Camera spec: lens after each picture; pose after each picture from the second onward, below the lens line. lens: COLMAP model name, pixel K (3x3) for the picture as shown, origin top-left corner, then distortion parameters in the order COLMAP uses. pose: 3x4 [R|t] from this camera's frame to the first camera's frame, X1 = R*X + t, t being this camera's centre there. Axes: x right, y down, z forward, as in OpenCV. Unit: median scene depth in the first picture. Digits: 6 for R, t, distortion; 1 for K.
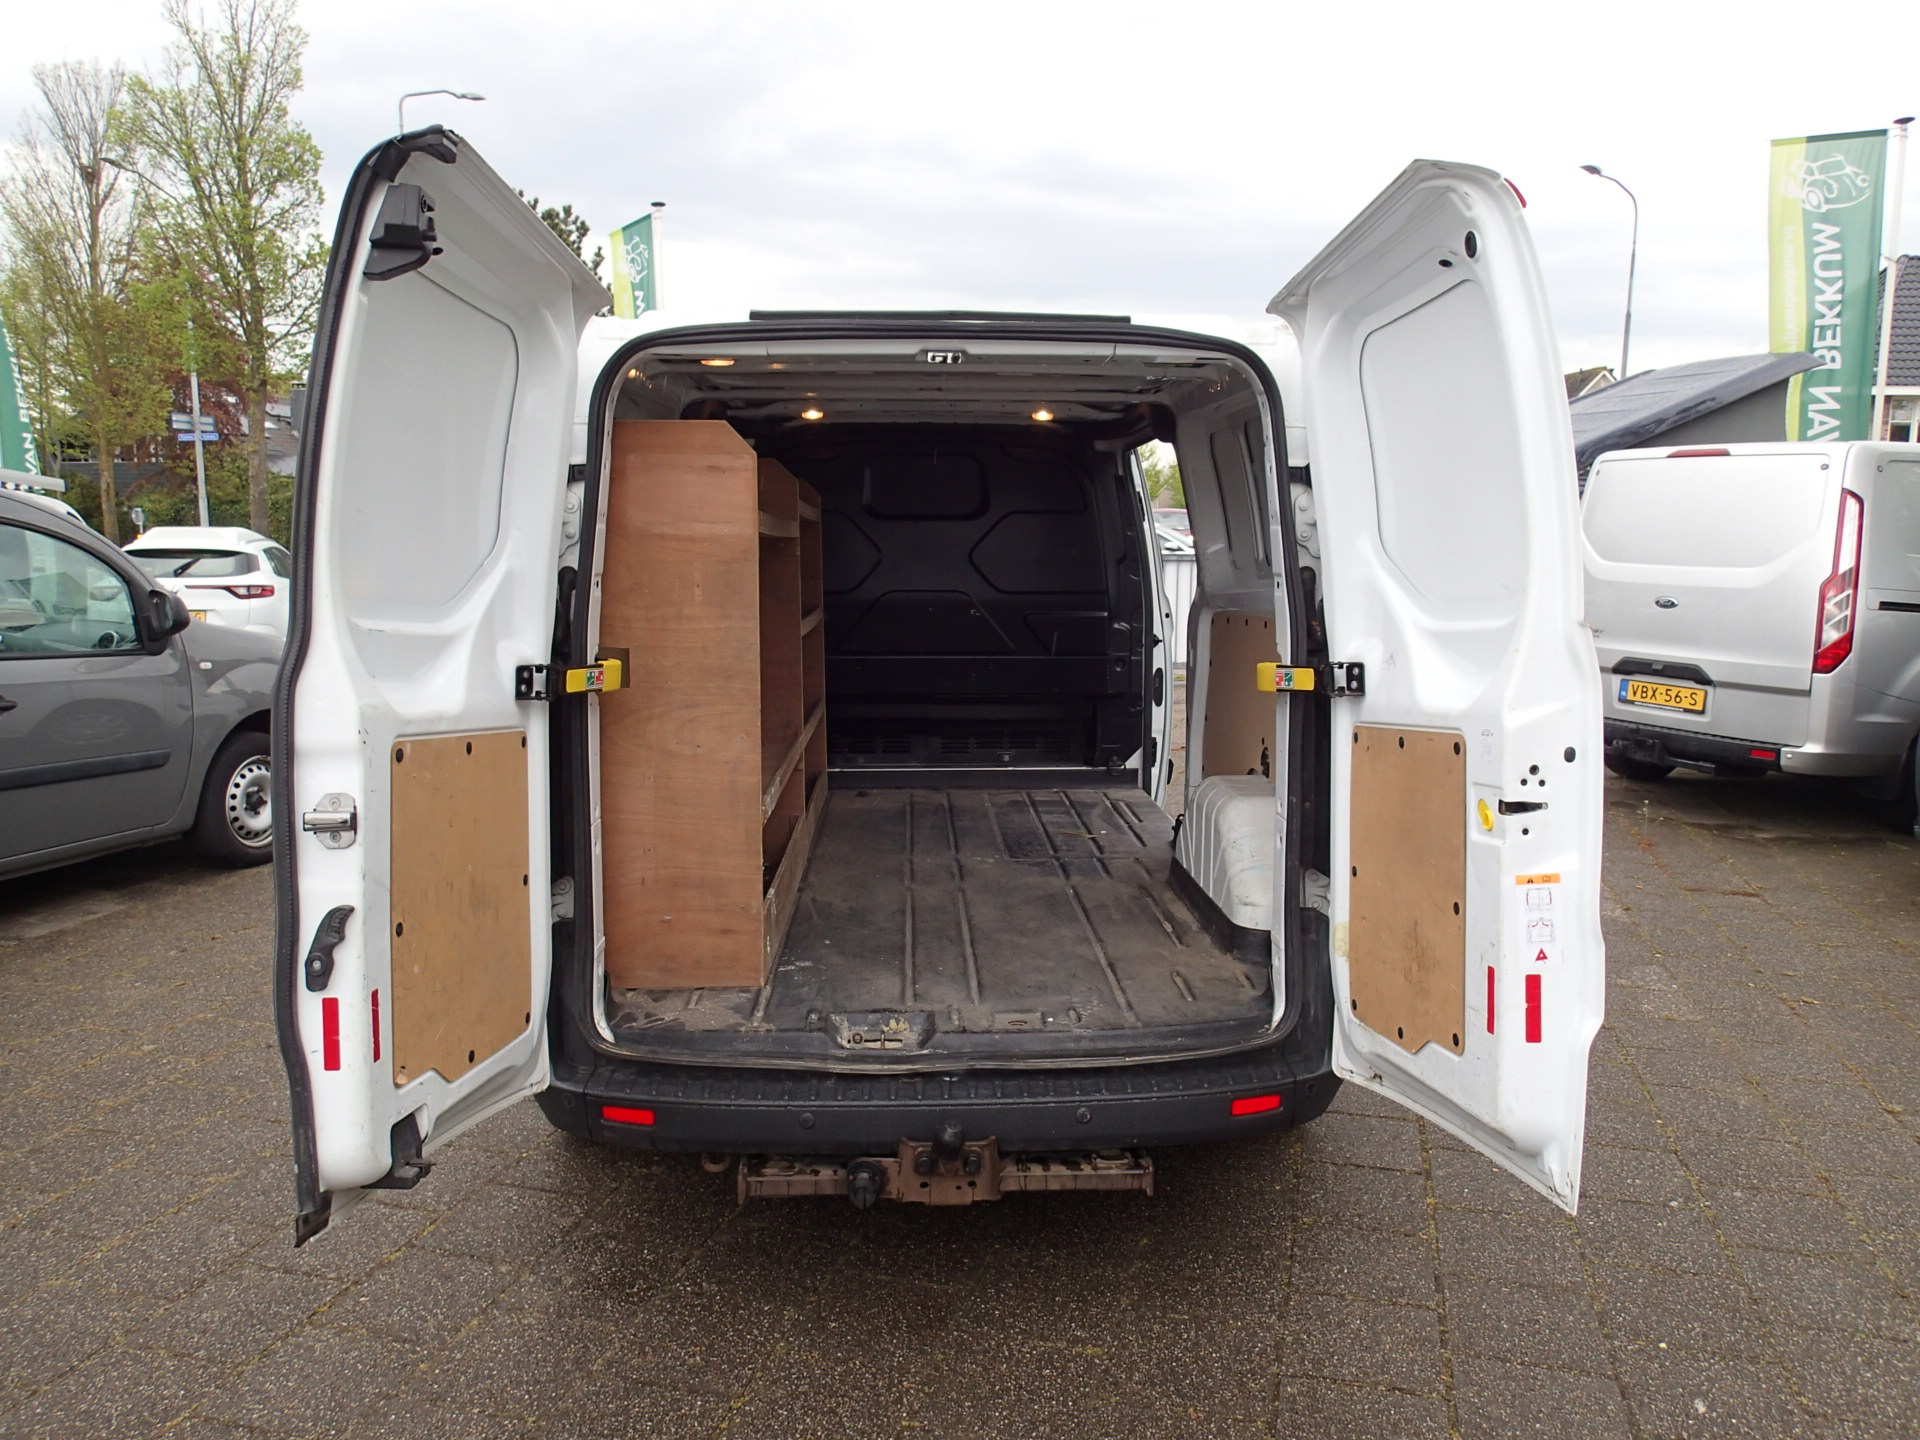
lens RADIAL K [[1423.3, 0, 995.5], [0, 1423.3, 716.4], [0, 0, 1]] dist [0.007529, -0.010251]
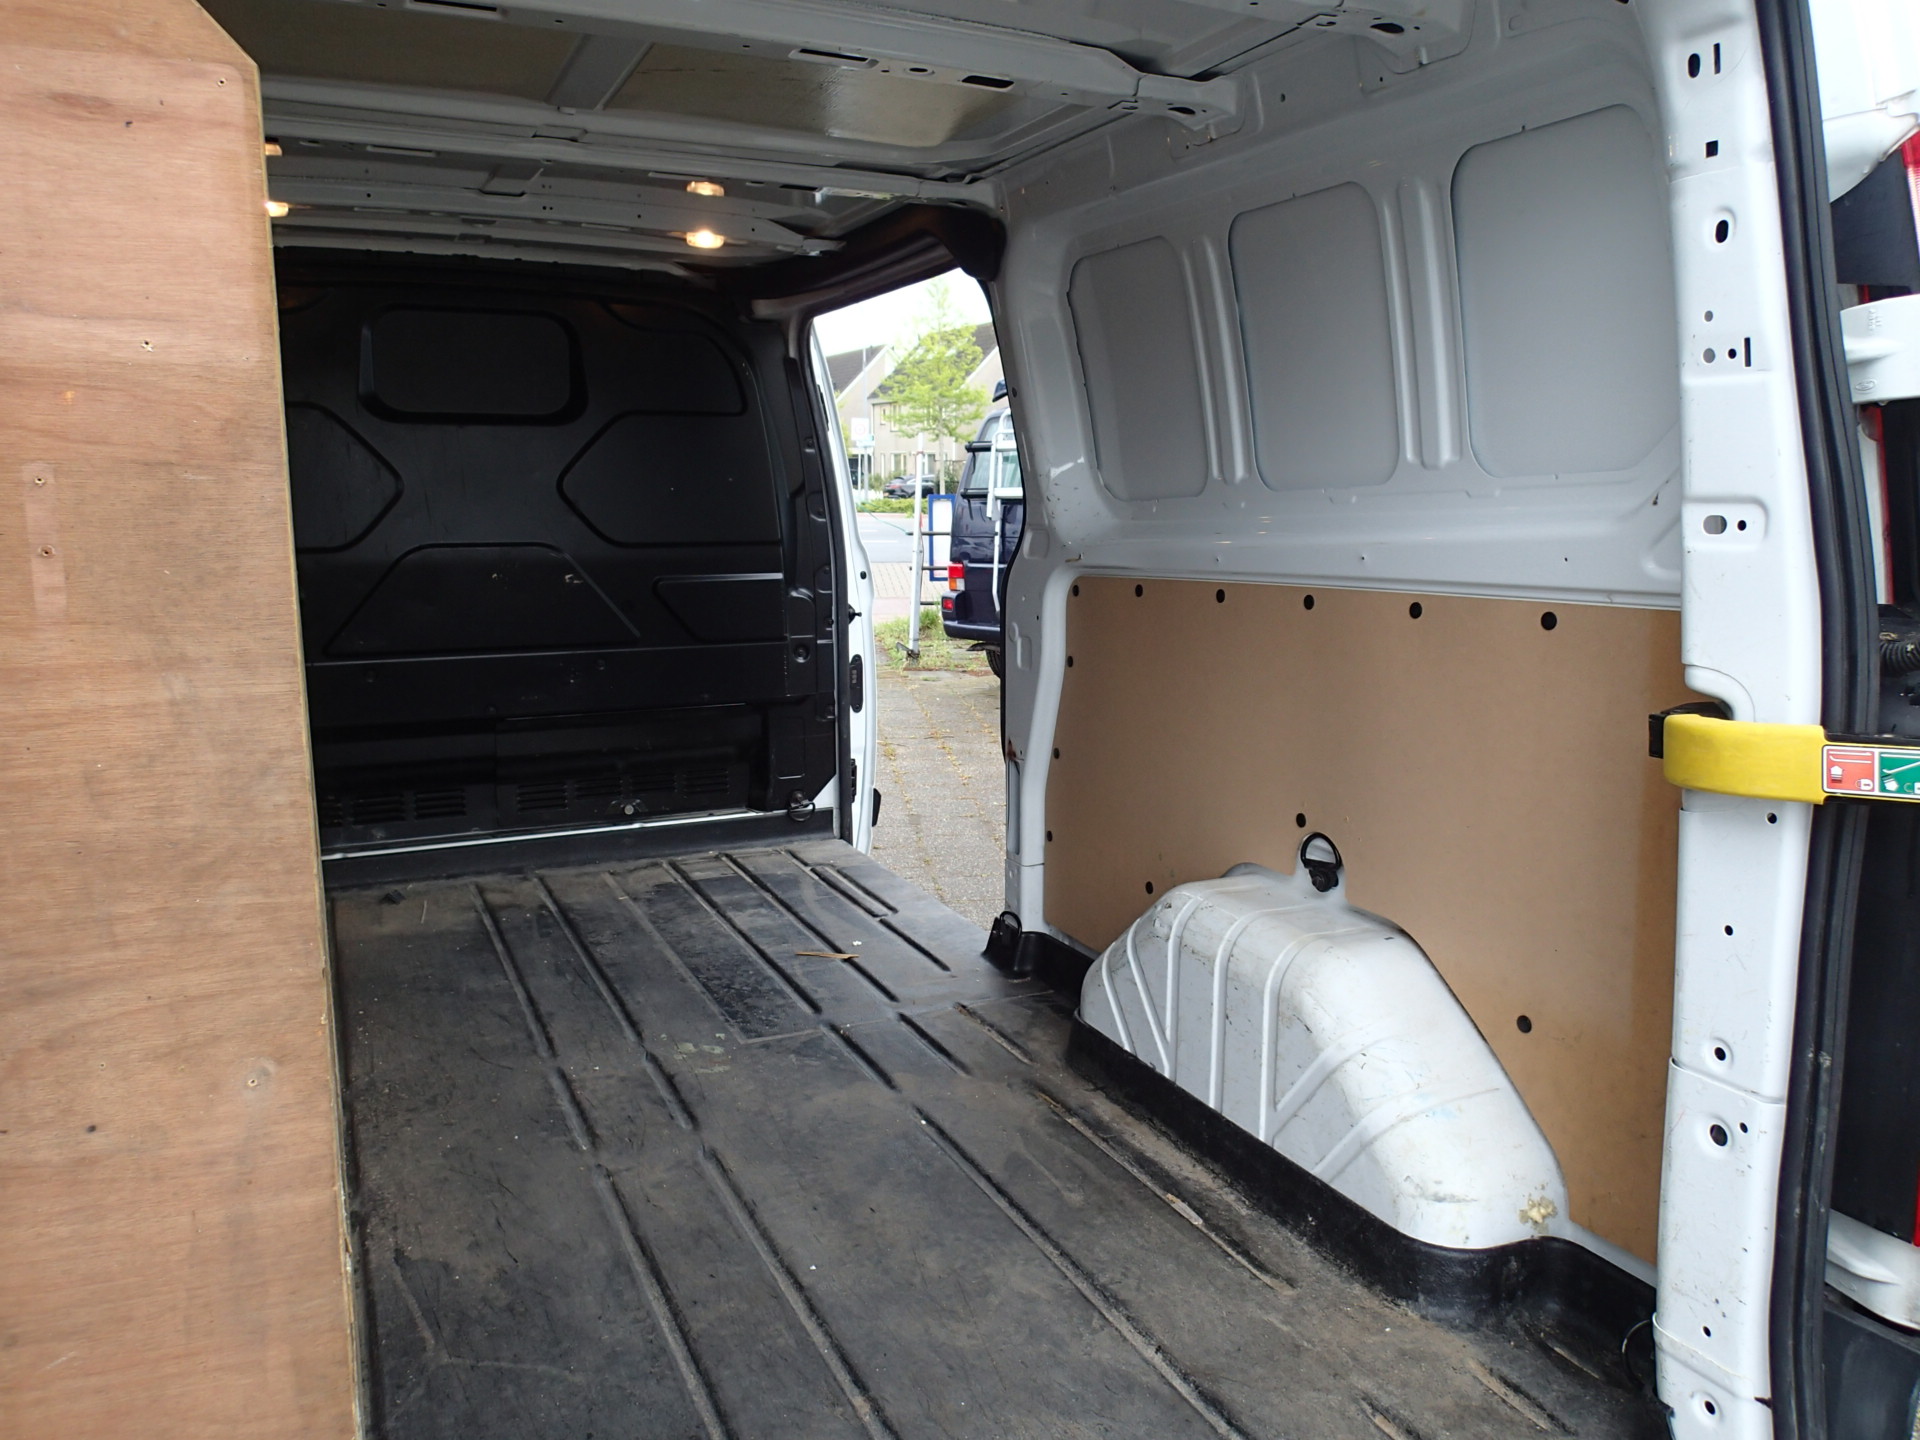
lens RADIAL K [[1423.3, 0, 973.7], [0, 1423.3, 714.6], [0, 0, 1]] dist [0.007529, -0.010251]
pose [[0.929812, -0.061523, 0.362857, -0.142118], [0.047795, 0.997765, 0.046699, -0.064026], [-0.364919, -0.026079, 0.930674, 0.668611]]
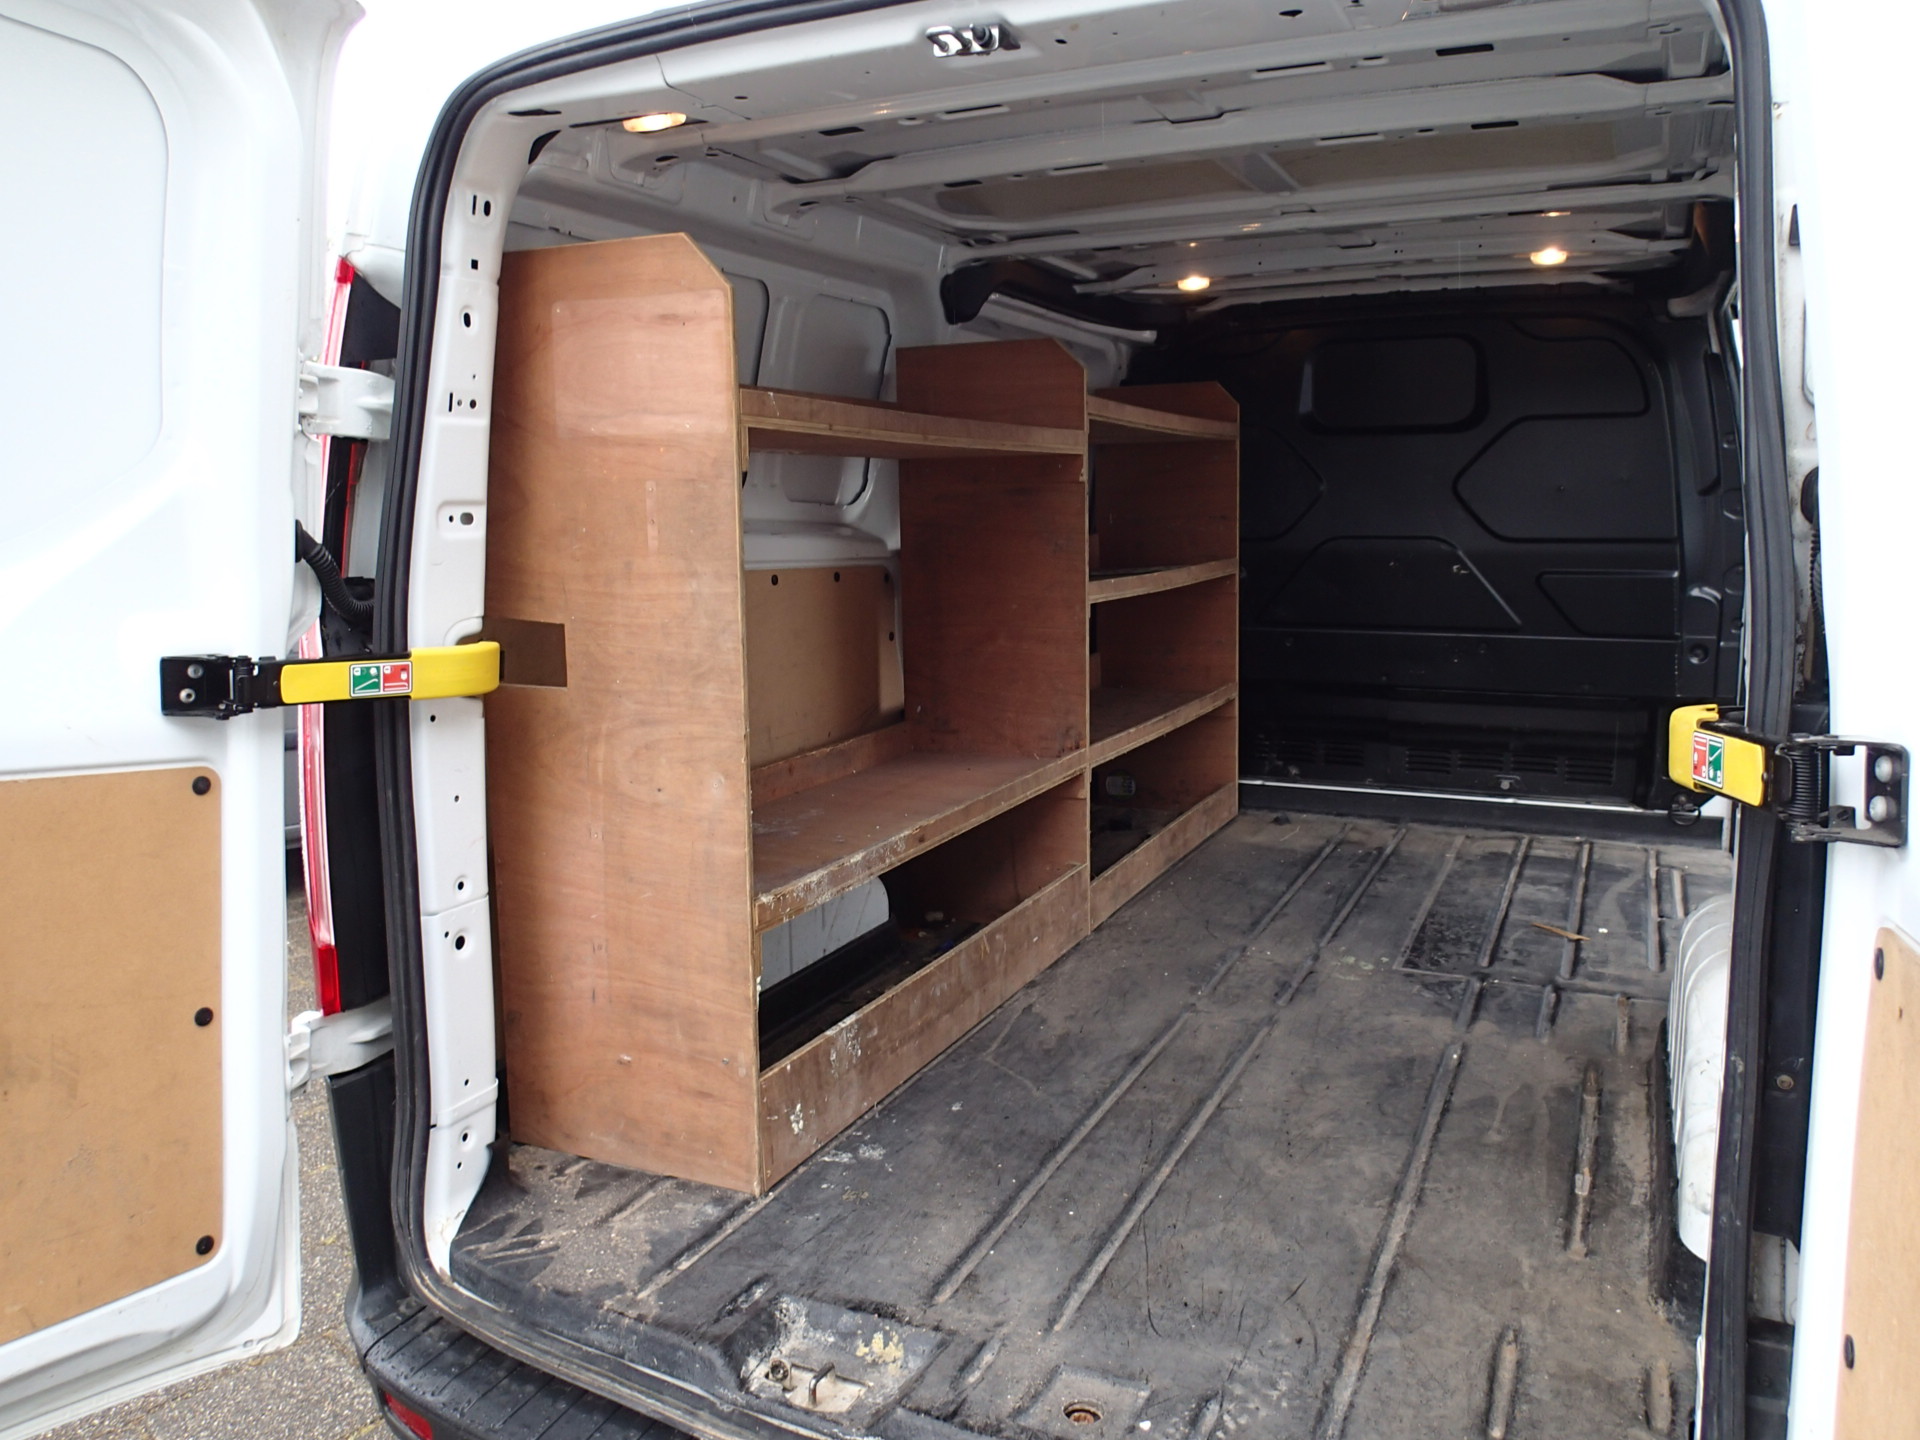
lens RADIAL K [[1423.3, 0, 985.7], [0, 1423.3, 719.2], [0, 0, 1]] dist [0.007529, -0.010251]
pose [[0.884335, 0.059837, -0.463002, 0.188141], [-0.043311, 0.997990, 0.046254, -0.041985], [0.464839, -0.020851, 0.885149, 0.524135]]
